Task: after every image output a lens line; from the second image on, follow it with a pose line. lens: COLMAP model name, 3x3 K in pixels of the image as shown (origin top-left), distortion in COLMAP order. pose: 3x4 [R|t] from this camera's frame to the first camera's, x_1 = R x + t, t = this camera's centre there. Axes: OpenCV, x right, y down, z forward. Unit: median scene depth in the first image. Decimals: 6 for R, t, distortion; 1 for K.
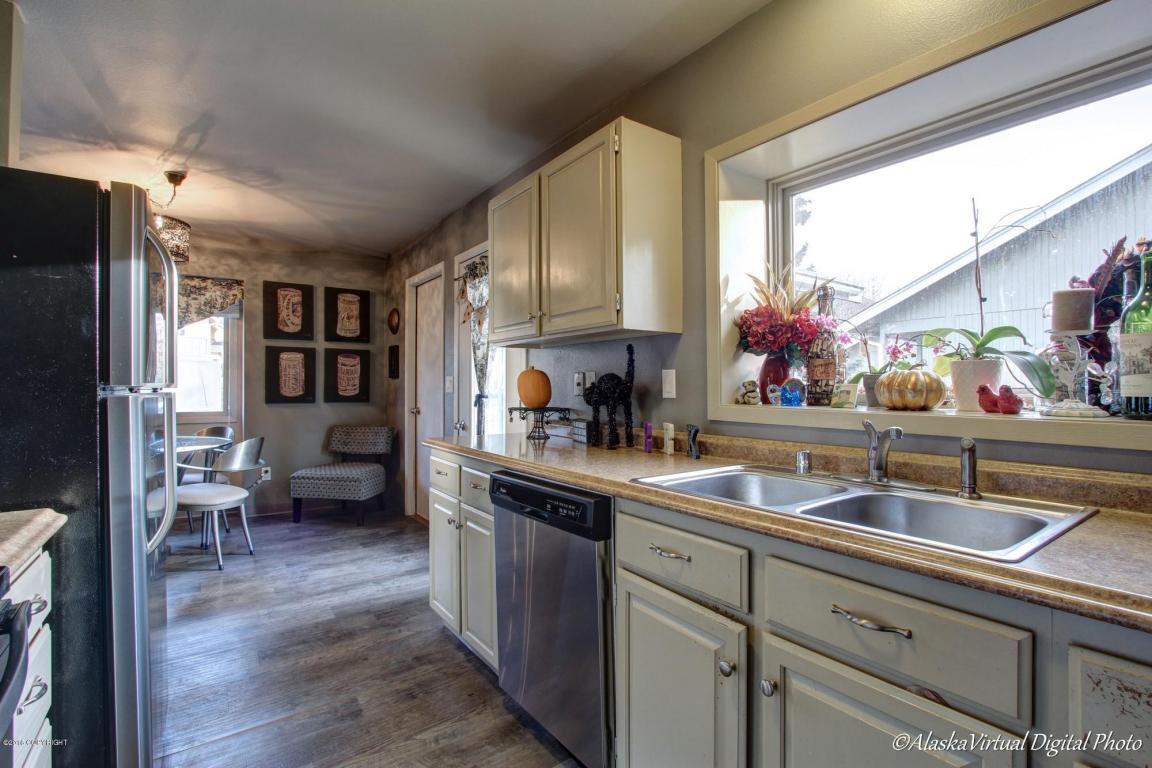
lens RADIAL K [[538.5, 0, 575.4], [0, 538.5, 381.4], [0, 0, 1]] dist [-0.016170, 0.000253]
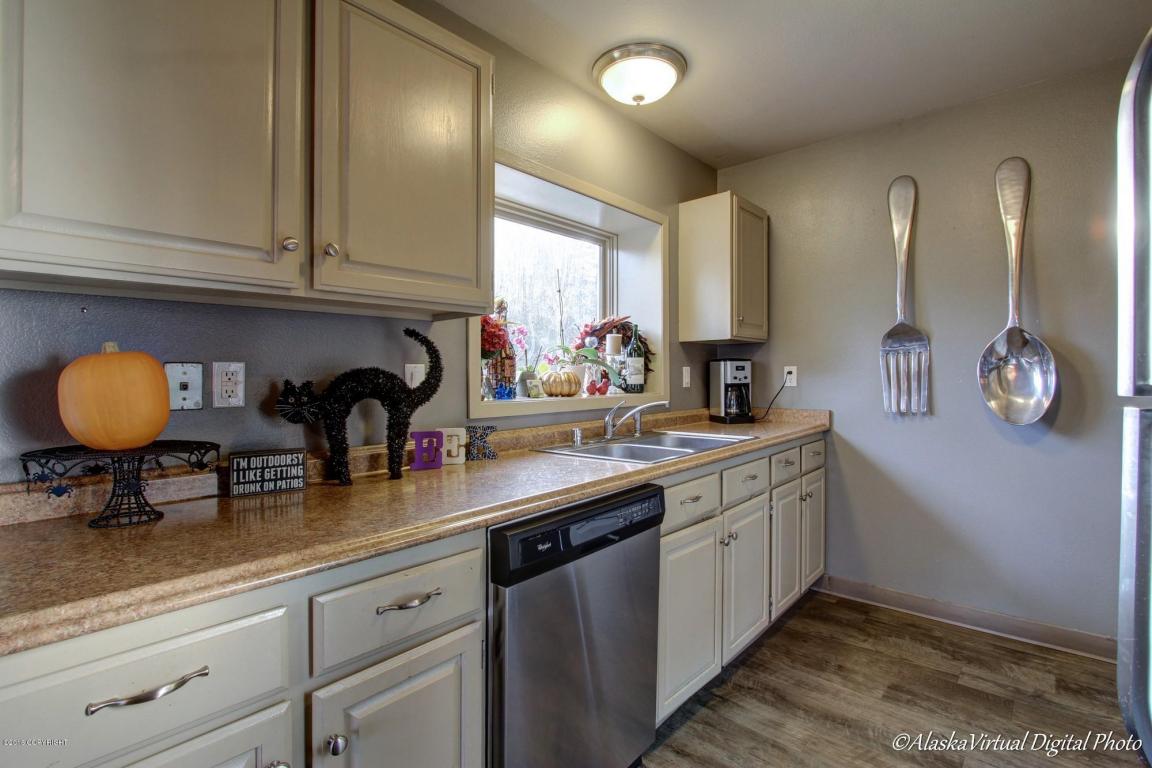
lens RADIAL K [[538.5, 0, 577.6], [0, 538.5, 377.6], [0, 0, 1]] dist [-0.016170, 0.000253]
pose [[-0.229498, -0.003839, 0.973302, -1.009998], [-0.003262, 0.999990, 0.003175, -0.005353], [-0.973304, -0.002447, -0.229508, 1.442186]]
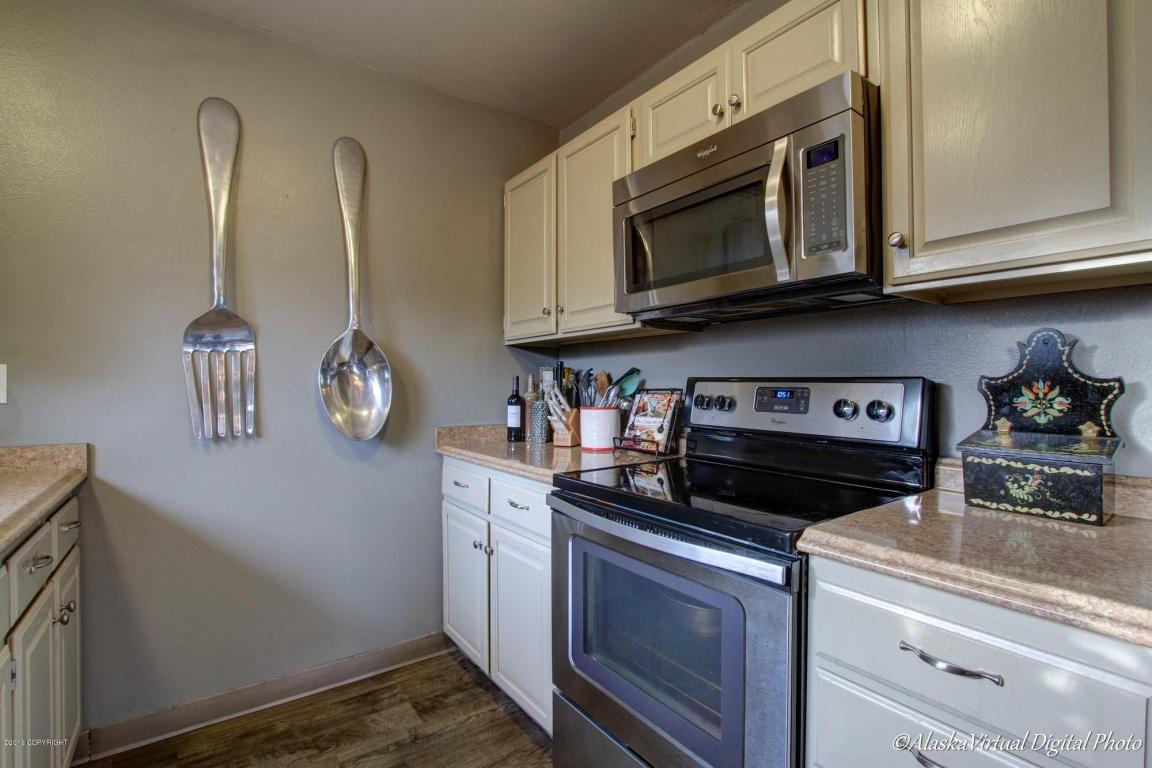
lens RADIAL K [[538.5, 0, 579.5], [0, 538.5, 392.0], [0, 0, 1]] dist [-0.016170, 0.000253]
pose [[-0.999786, -0.001981, -0.020586, -0.604376], [-0.002060, 0.999991, 0.003831, 0.000074], [0.020578, 0.003873, -0.999781, 1.314216]]
